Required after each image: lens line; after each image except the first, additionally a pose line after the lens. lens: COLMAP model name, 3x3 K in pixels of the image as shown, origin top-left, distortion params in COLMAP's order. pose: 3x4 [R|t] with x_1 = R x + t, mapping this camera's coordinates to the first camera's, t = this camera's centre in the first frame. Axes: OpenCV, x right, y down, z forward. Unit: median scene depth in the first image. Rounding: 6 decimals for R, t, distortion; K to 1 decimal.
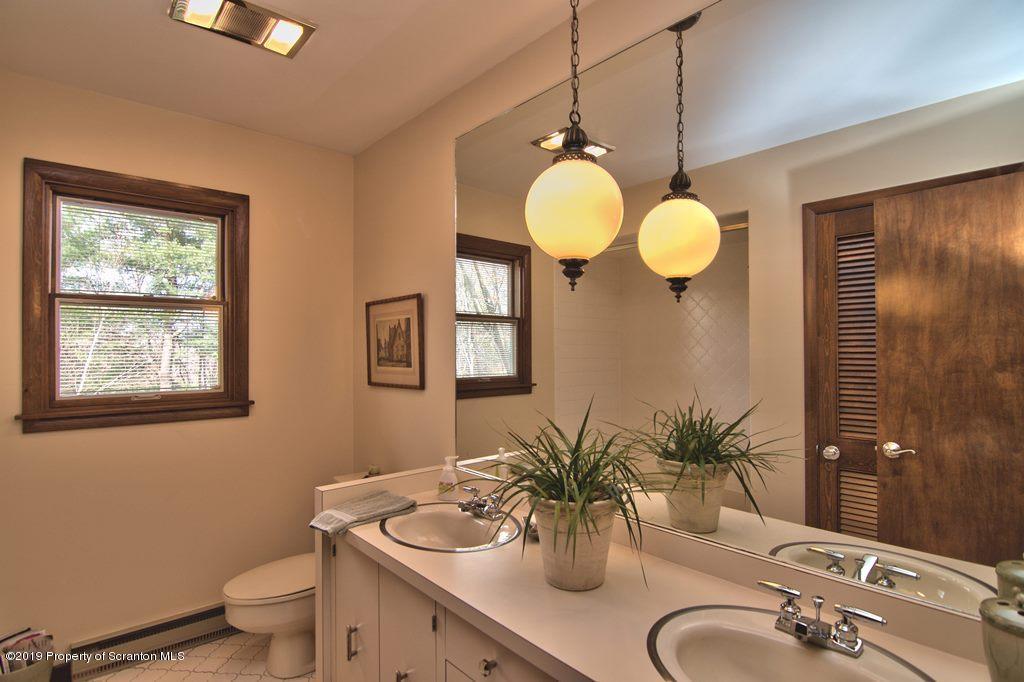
lens RADIAL K [[517.6, 0, 512.8], [0, 517.6, 344.6], [0, 0, 1]] dist [-0.006625, -0.009853]
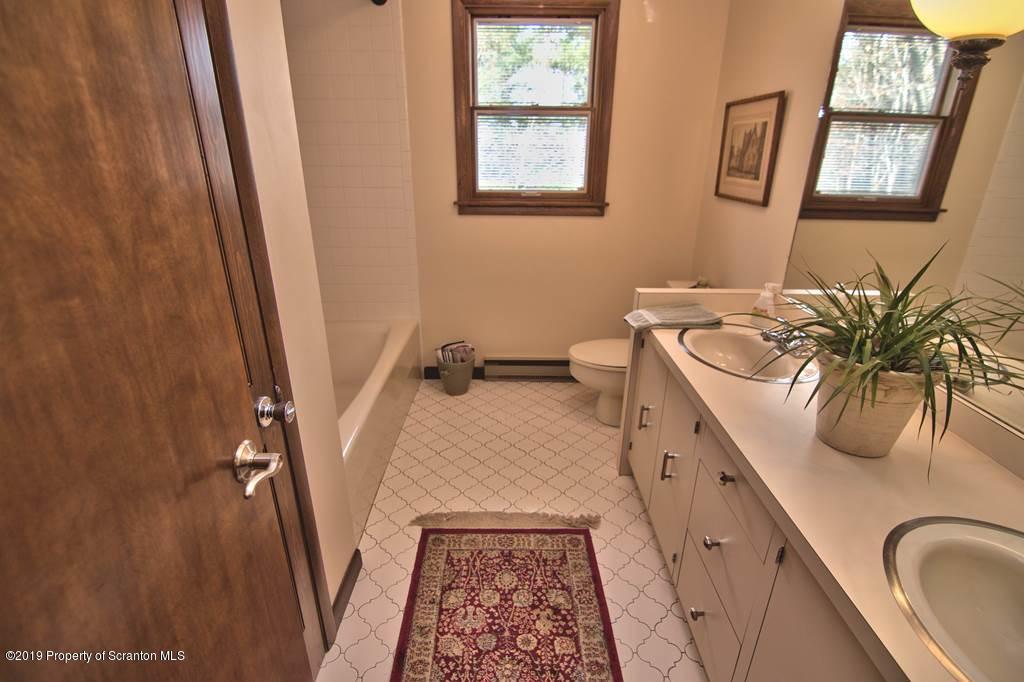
lens RADIAL K [[489.8, 0, 513.5], [0, 489.8, 343.2], [0, 0, 1]] dist [-0.009178, -0.007134]
pose [[0.750484, 0.257730, -0.608563, 0.096657], [-0.007163, 0.923943, 0.382462, -0.020875], [0.660850, -0.282673, 0.695251, 0.033245]]
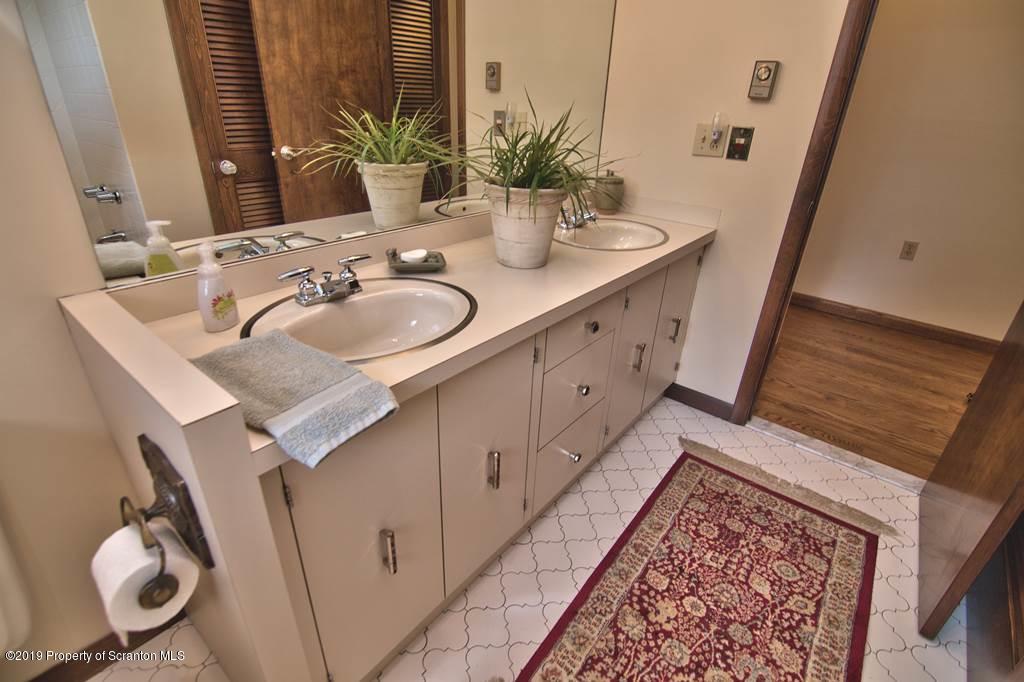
lens RADIAL K [[489.8, 0, 511.2], [0, 489.8, 341.1], [0, 0, 1]] dist [-0.009178, -0.007134]
pose [[-0.170919, -0.445903, 0.878611, -0.607696], [-0.052025, 0.894573, 0.443884, 0.075553], [-0.983911, 0.030158, -0.176098, 0.791654]]
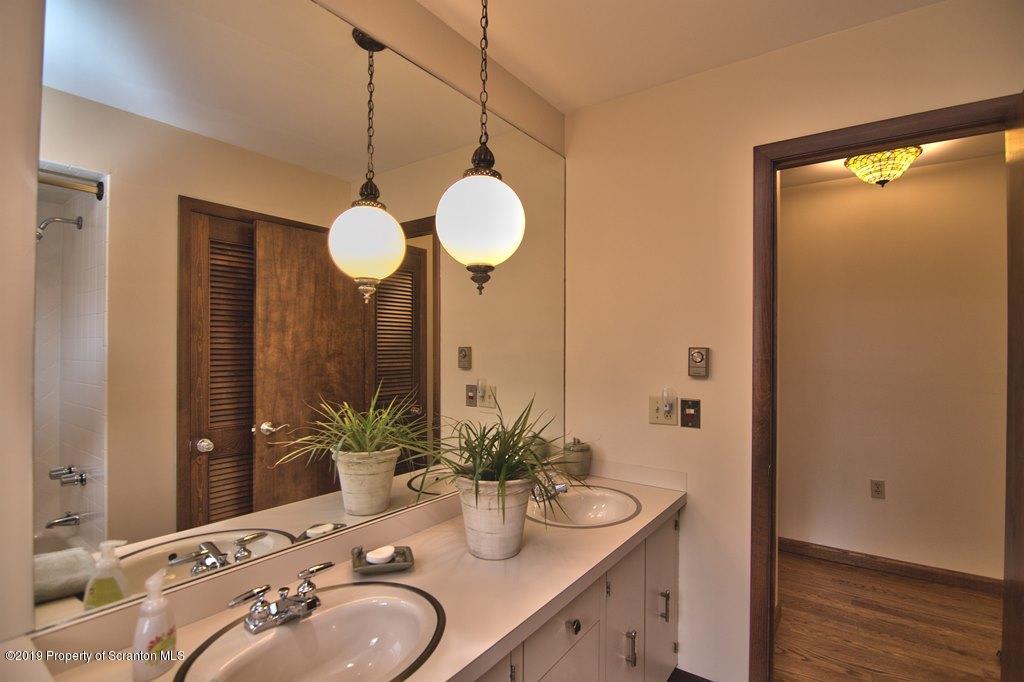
lens RADIAL K [[489.8, 0, 511.6], [0, 489.8, 343.8], [0, 0, 1]] dist [-0.009178, -0.007134]
pose [[-0.224033, 0.005316, 0.974567, -0.609131], [-0.017764, 0.999797, -0.009538, 0.003597], [-0.974420, -0.019449, -0.223893, 0.782978]]
